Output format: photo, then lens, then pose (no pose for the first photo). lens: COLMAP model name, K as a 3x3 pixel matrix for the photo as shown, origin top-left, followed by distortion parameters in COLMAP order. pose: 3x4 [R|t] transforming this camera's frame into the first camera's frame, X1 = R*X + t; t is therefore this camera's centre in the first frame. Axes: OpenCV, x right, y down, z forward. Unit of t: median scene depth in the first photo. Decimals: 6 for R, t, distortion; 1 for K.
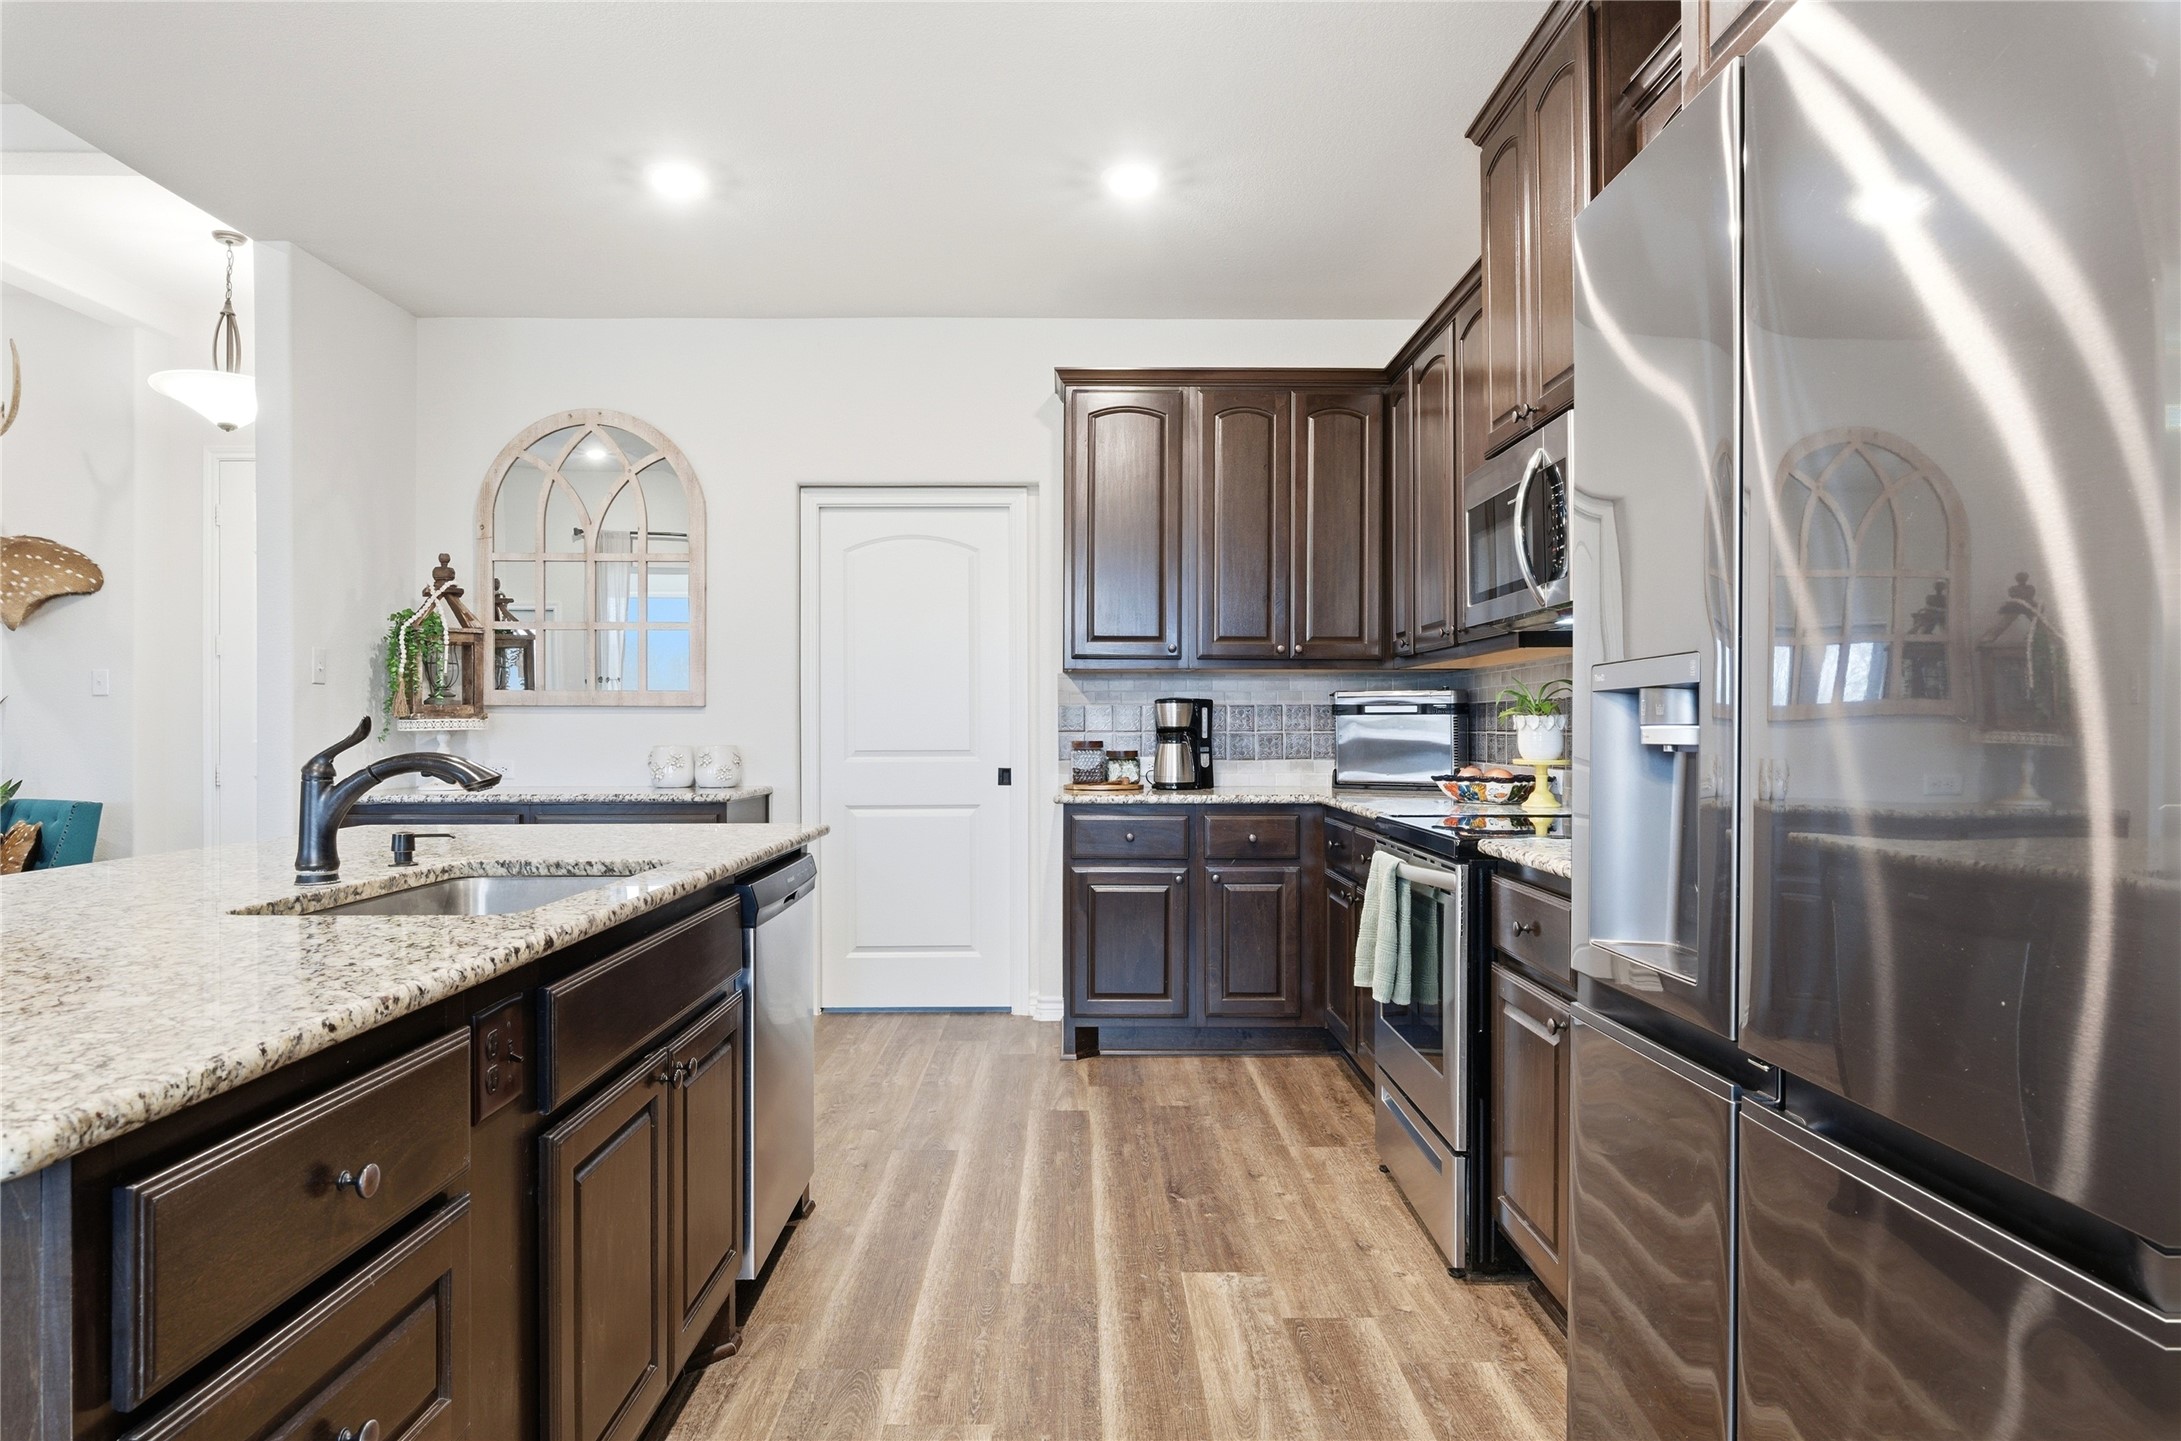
lens RADIAL K [[1438.1, 0, 1081.1], [0, 1438.1, 769.9], [0, 0, 1]] dist [-0.005930, -0.001268]
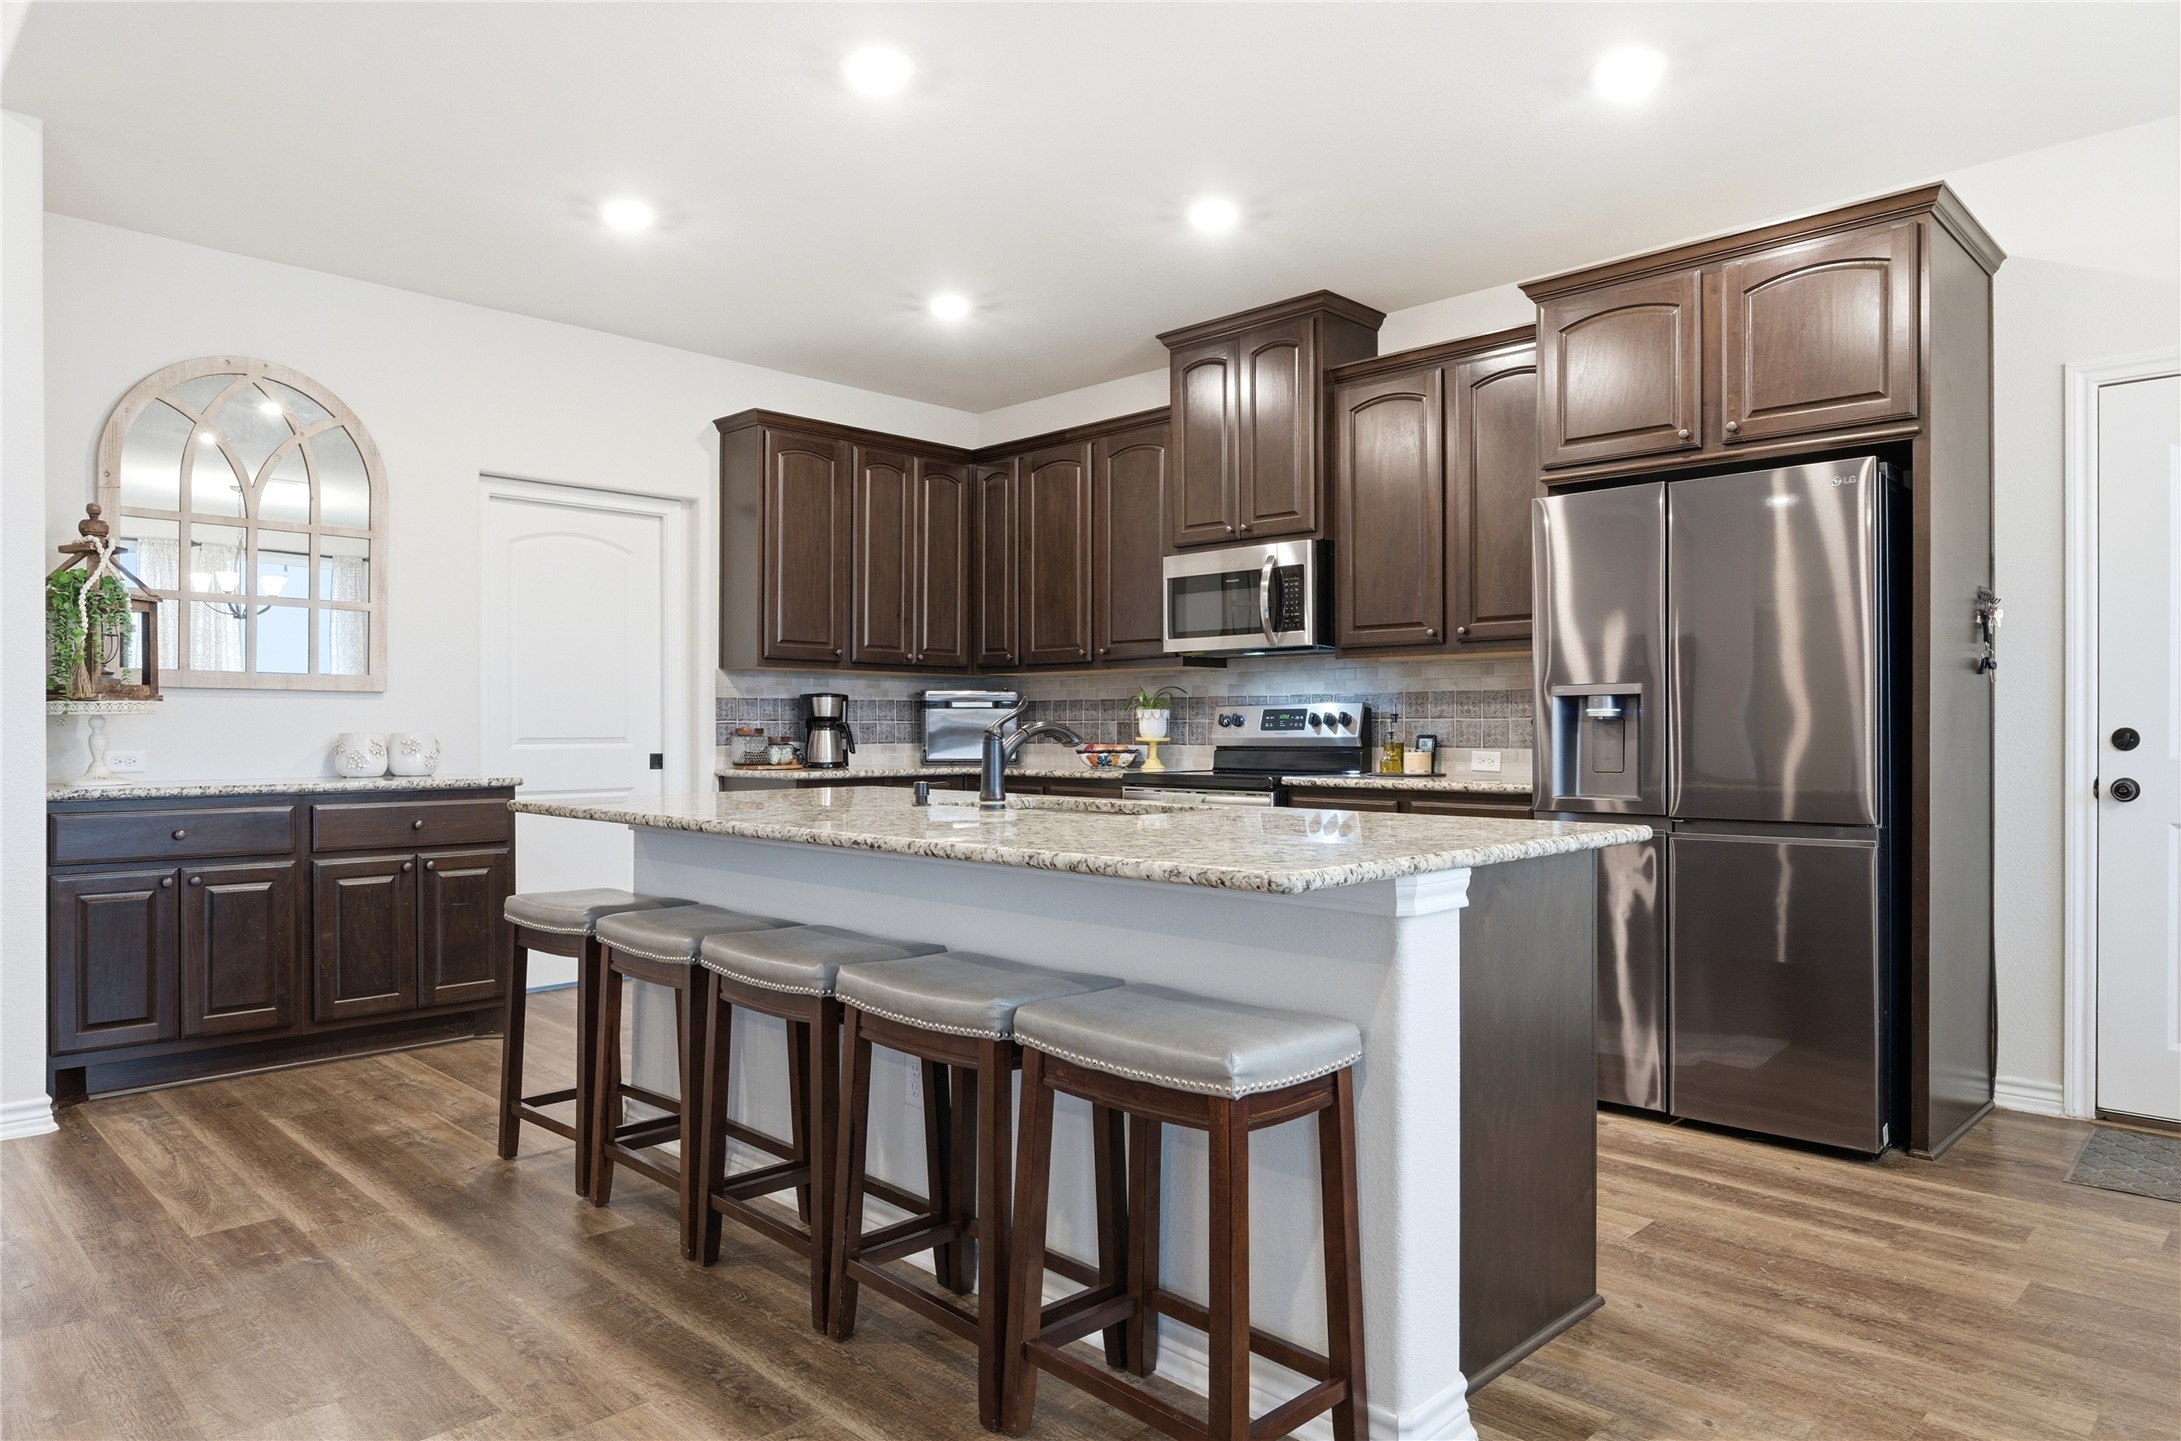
lens RADIAL K [[1337.9, 0, 1069.1], [0, 1337.9, 733.7], [0, 0, 1]] dist [-0.002424, -0.000223]
pose [[0.706815, -0.003759, 0.707388, -0.574582], [0.014441, 0.999854, -0.009117, -0.002440], [-0.707251, 0.016660, 0.706767, 0.058096]]
